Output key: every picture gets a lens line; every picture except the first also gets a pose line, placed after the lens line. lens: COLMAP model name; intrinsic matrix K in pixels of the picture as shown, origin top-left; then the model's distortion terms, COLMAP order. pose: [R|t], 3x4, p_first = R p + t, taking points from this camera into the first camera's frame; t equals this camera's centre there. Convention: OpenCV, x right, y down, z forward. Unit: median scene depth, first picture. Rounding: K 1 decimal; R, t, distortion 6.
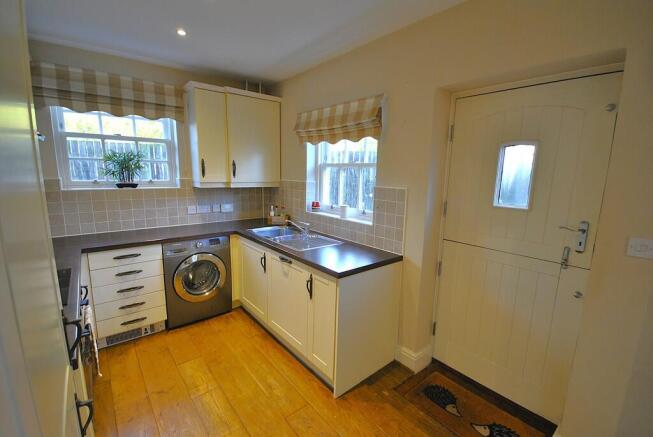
lens RADIAL K [[292.6, 0, 332.7], [0, 292.6, 219.7], [0, 0, 1]] dist [0.000237, -0.000376]
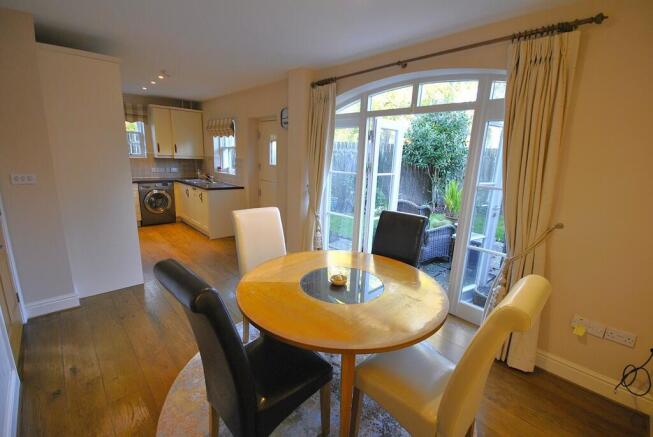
lens RADIAL K [[281.3, 0, 330.4], [0, 281.3, 217.0], [0, 0, 1]] dist [0.001117, -0.000049]
pose [[0.997009, 0.005009, 0.077126, 0.563961], [-0.009190, 0.998501, 0.053949, 0.175836], [-0.076740, -0.054496, 0.995561, -0.998394]]
